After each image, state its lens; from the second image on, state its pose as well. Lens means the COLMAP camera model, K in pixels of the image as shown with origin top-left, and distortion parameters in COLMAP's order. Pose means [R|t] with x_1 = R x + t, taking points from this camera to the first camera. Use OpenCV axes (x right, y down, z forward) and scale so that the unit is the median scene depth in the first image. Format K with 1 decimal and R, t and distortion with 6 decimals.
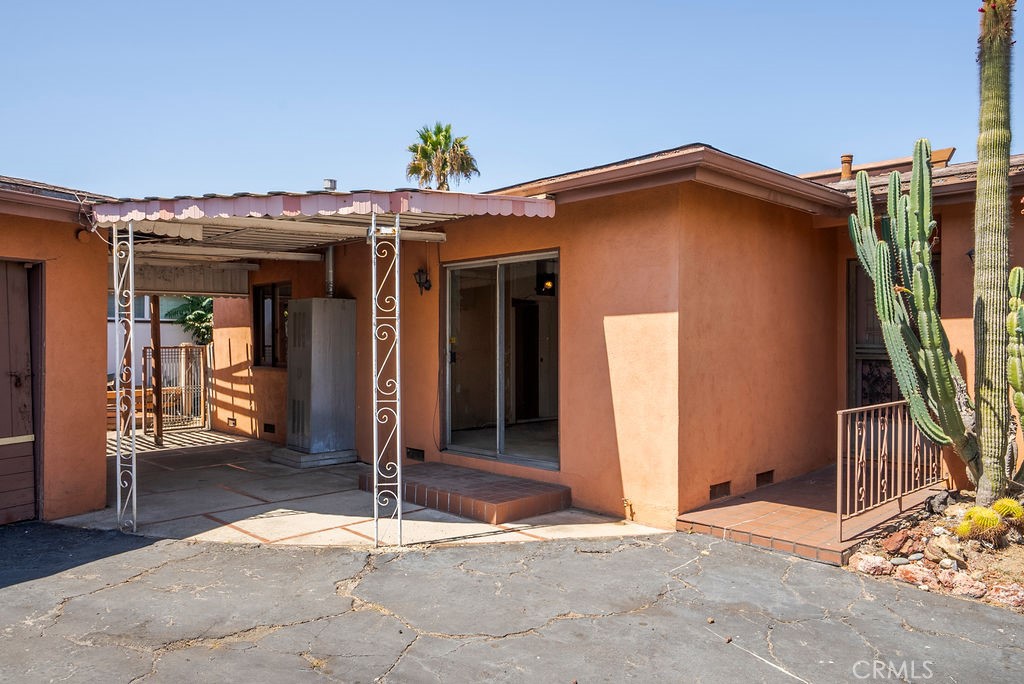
lens RADIAL K [[733.6, 0, 512.0], [0, 733.6, 342.0], [0, 0, 1]] dist [0.000186, 0.000096]
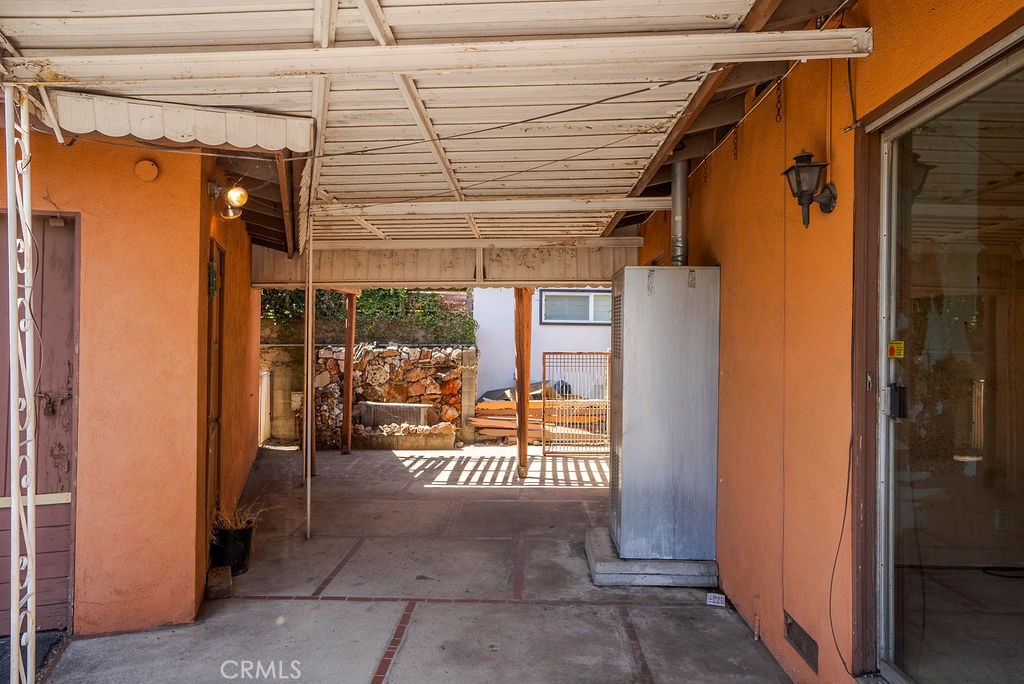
lens RADIAL K [[641.2, 0, 512.0], [0, 641.2, 342.0], [0, 0, 1]] dist [0.003192, 0.002129]
pose [[0.704765, 0.005447, -0.709420, 0.001297], [-0.009995, 0.999948, -0.002252, -0.003612], [0.709370, 0.008678, 0.704783, 0.669584]]
